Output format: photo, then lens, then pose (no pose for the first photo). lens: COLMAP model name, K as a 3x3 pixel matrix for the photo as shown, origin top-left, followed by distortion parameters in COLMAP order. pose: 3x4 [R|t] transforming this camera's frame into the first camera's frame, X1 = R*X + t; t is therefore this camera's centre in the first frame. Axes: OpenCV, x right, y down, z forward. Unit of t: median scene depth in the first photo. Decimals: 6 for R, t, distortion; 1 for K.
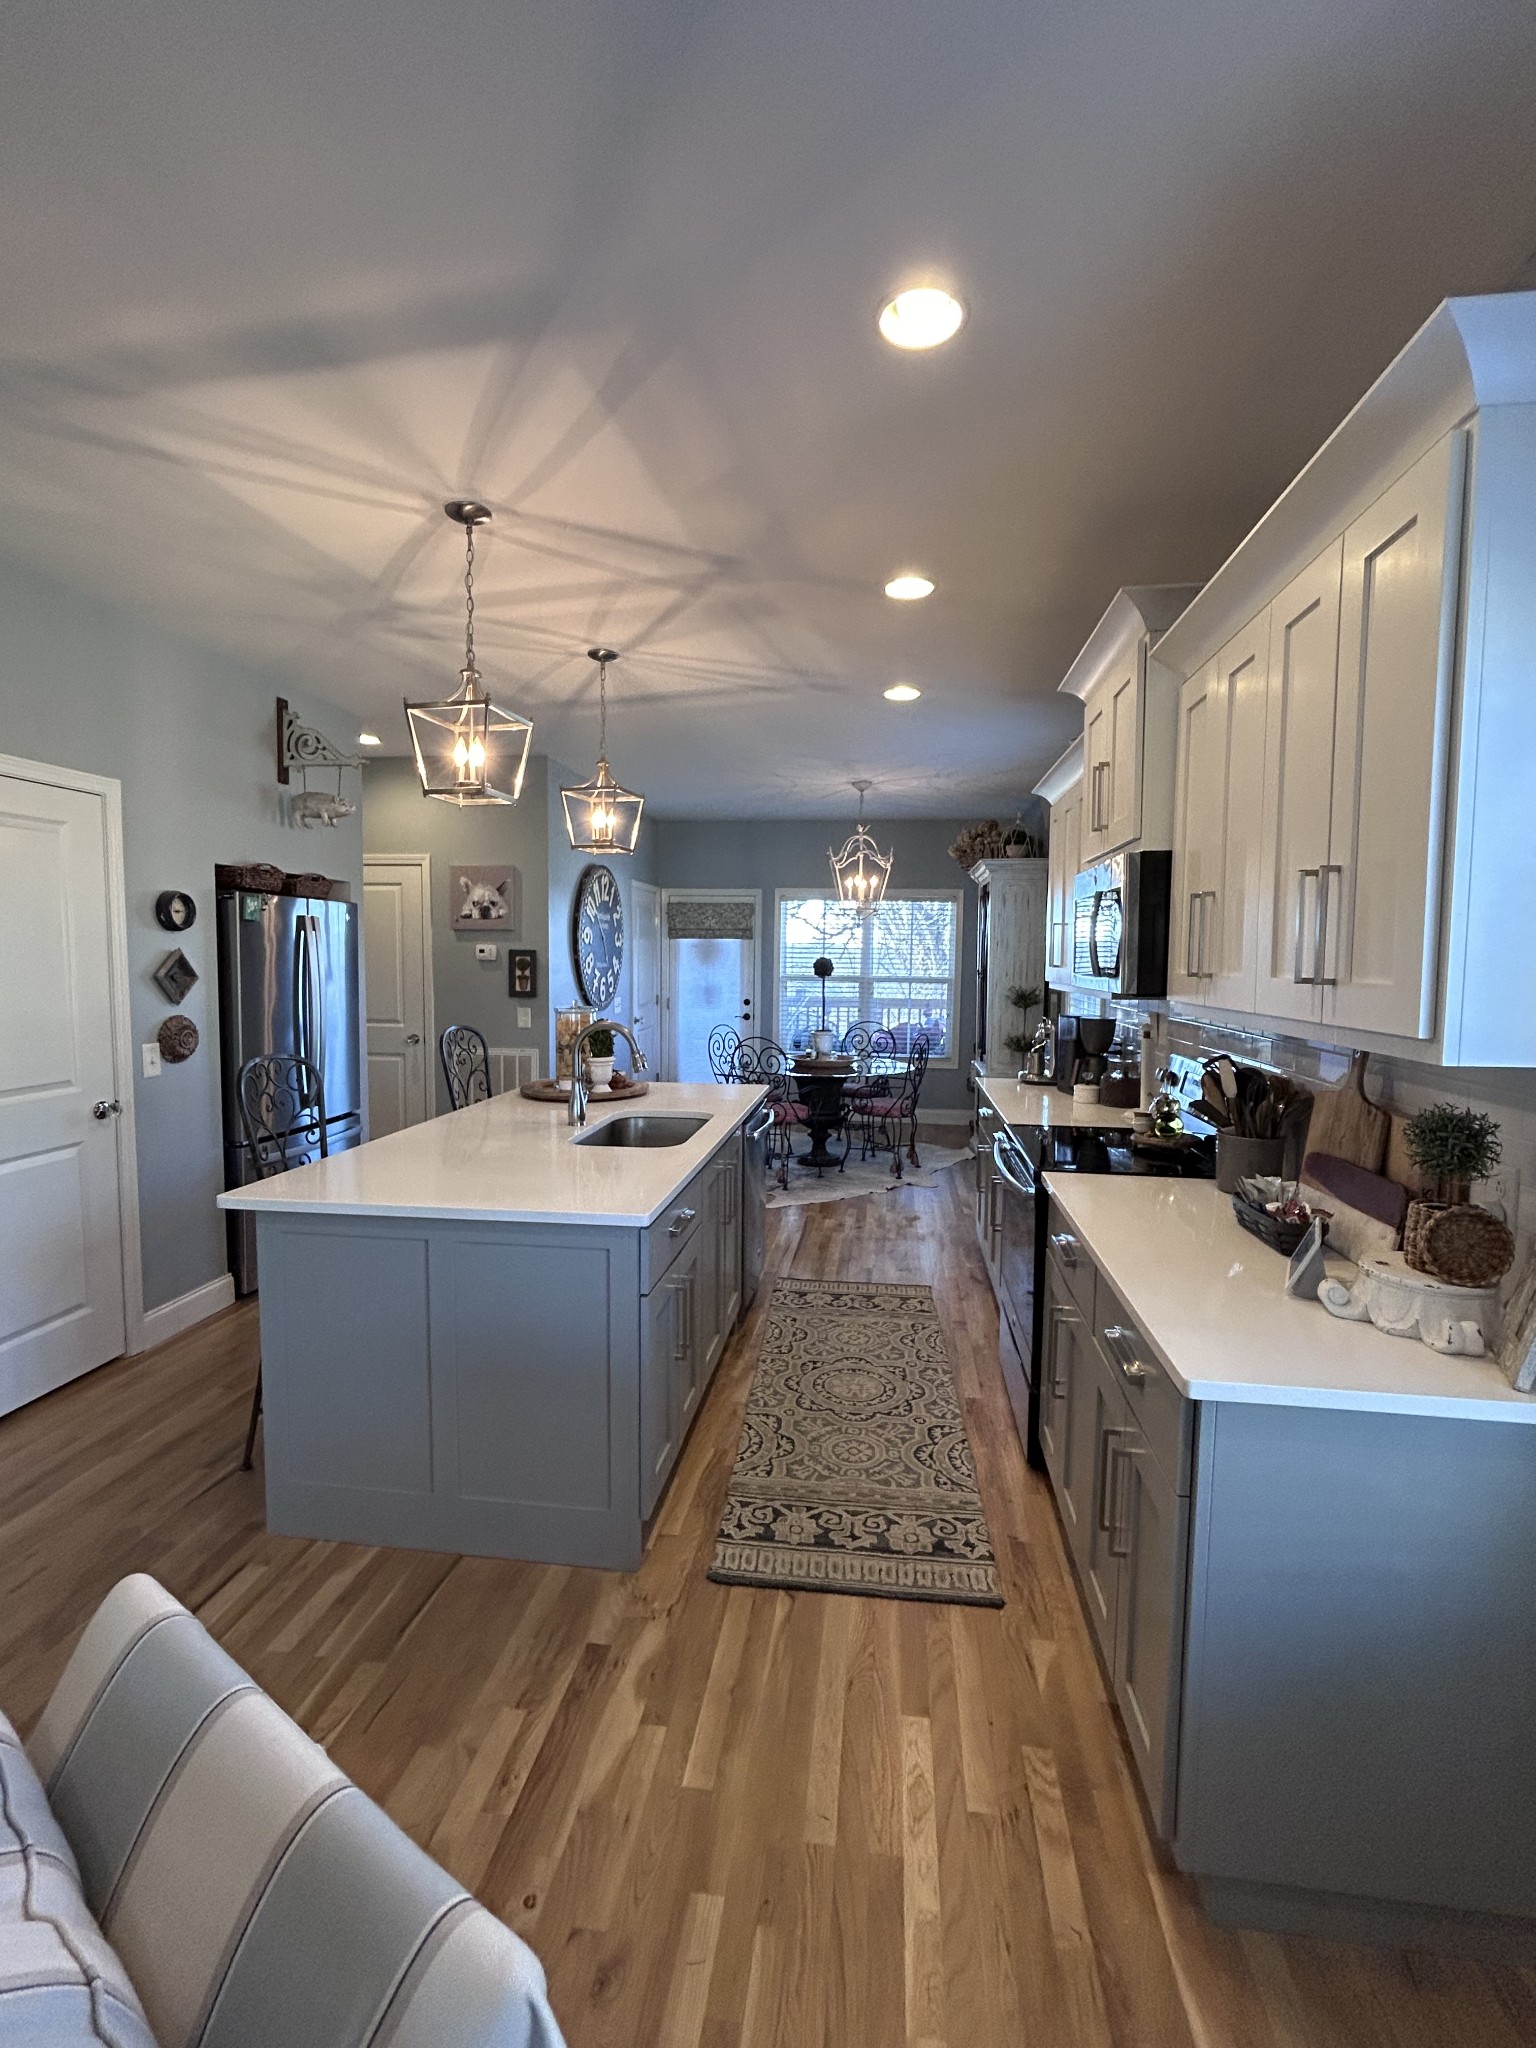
lens RADIAL K [[924.4, 0, 766.5], [0, 924.4, 1021.4], [0, 0, 1]] dist [-0.010485, 0.004056]
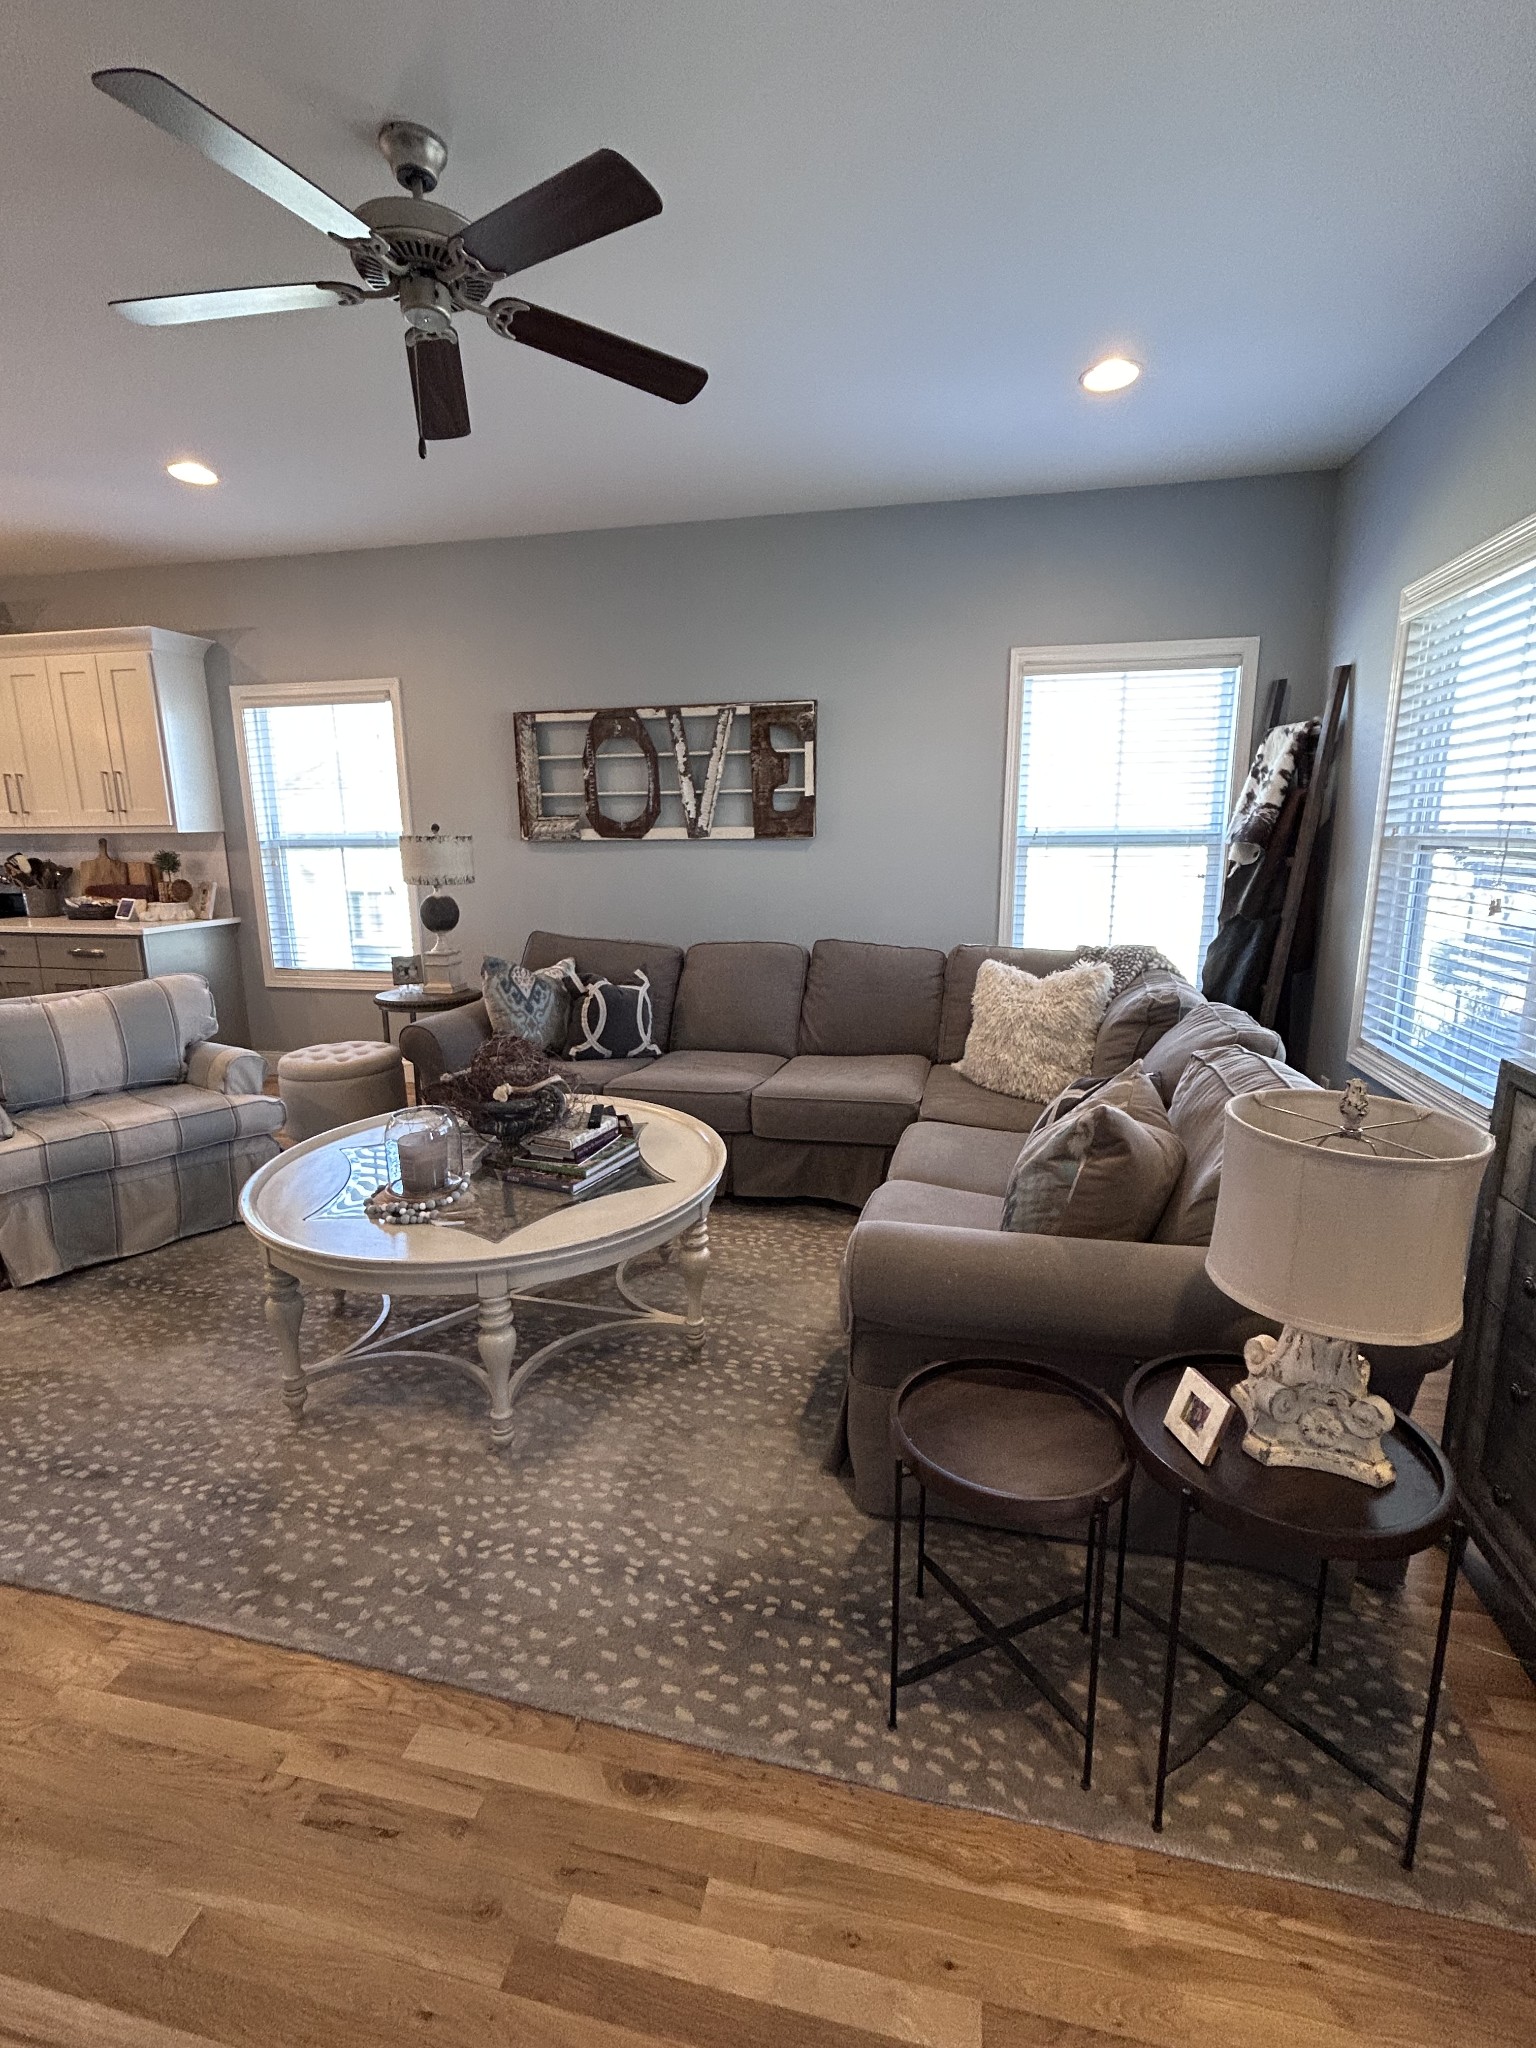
lens RADIAL K [[924.4, 0, 769.0], [0, 924.4, 1016.8], [0, 0, 1]] dist [-0.010485, 0.004056]
pose [[0.073790, -0.209661, 0.974986, -0.933813], [0.077788, 0.975882, 0.203967, 0.066033], [-0.994235, 0.060792, 0.088319, -0.533143]]
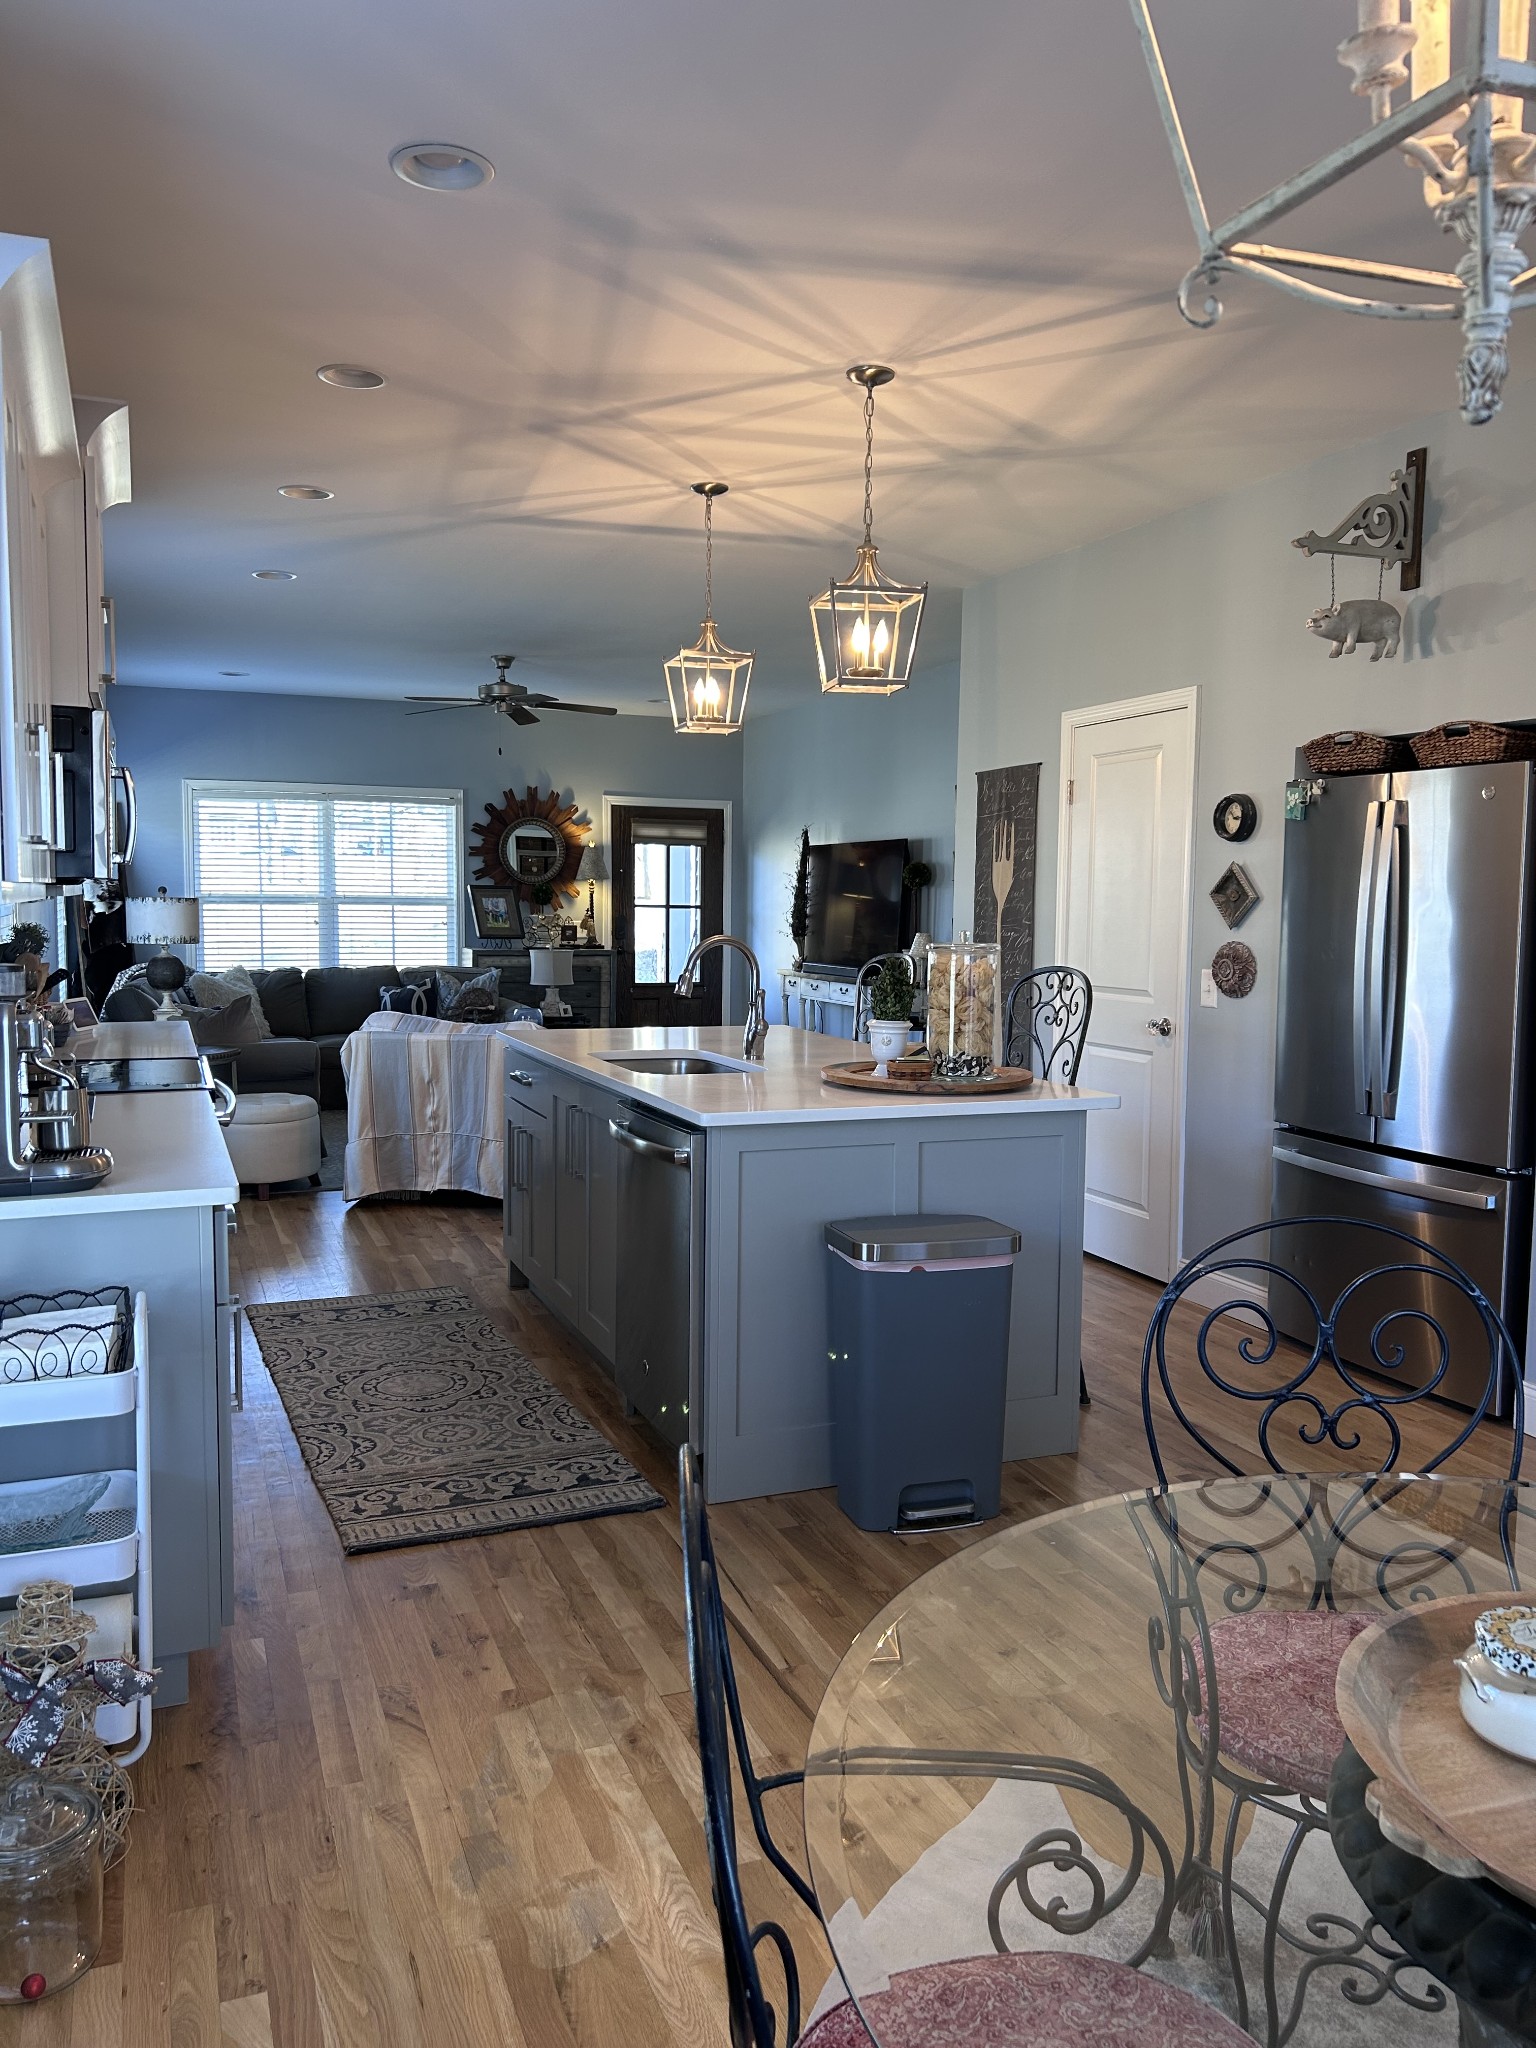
lens RADIAL K [[1531.5, 0, 778.0], [0, 1531.5, 1023.6], [0, 0, 1]] dist [0.031105, -0.000171]
pose [[-0.866316, 0.024251, -0.498907, 0.396052], [-0.054570, 0.988247, 0.142794, -0.102091], [0.496507, 0.150930, -0.854811, 1.853074]]
